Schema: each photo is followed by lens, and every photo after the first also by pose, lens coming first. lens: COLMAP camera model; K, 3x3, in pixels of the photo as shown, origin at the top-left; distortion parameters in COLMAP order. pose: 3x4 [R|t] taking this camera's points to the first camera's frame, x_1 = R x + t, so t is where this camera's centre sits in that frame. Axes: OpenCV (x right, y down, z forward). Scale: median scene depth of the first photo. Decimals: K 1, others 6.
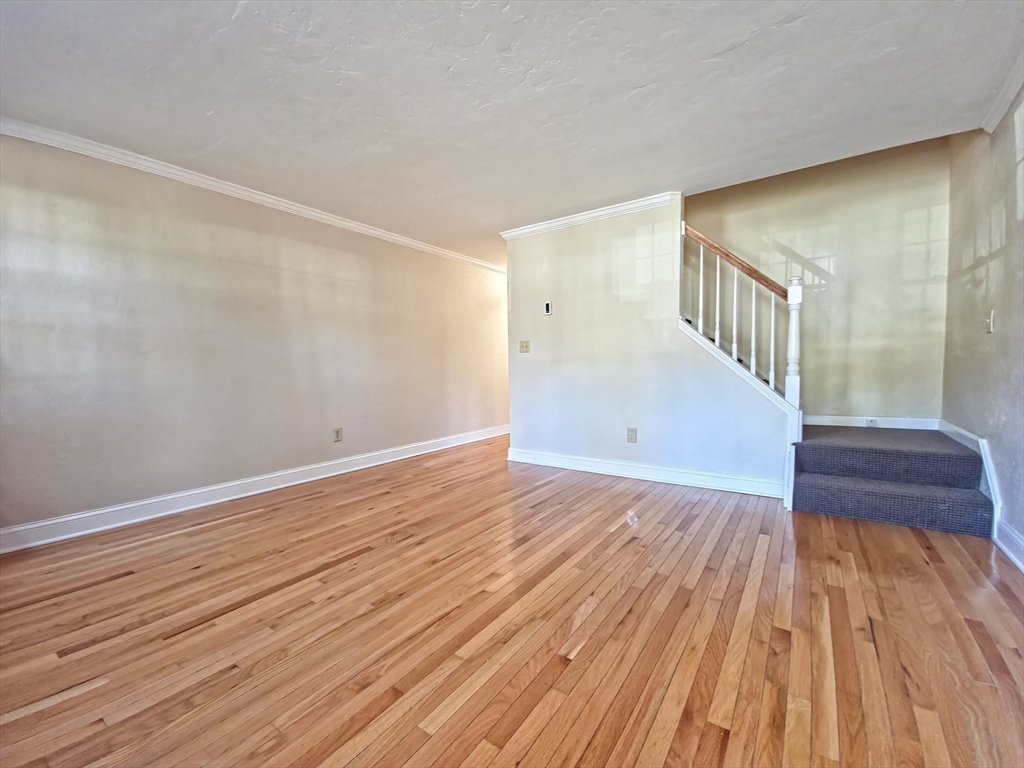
lens RADIAL K [[421.7, 0, 512.0], [0, 421.7, 384.0], [0, 0, 1]] dist [0.001679, 0.000005]
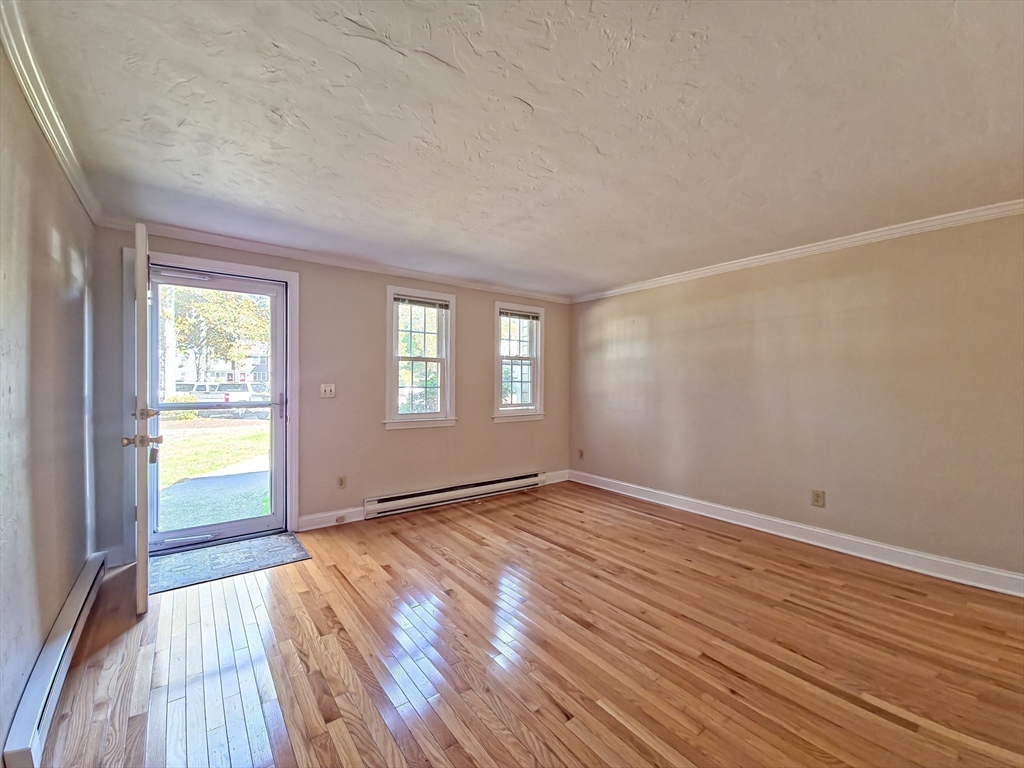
lens RADIAL K [[421.7, 0, 512.0], [0, 421.7, 384.0], [0, 0, 1]] dist [0.001679, 0.000005]
pose [[-0.298583, 0.020709, -0.954159, 0.878509], [-0.039199, 0.998655, 0.033941, -0.174231], [0.953578, 0.047536, -0.297370, 1.001011]]
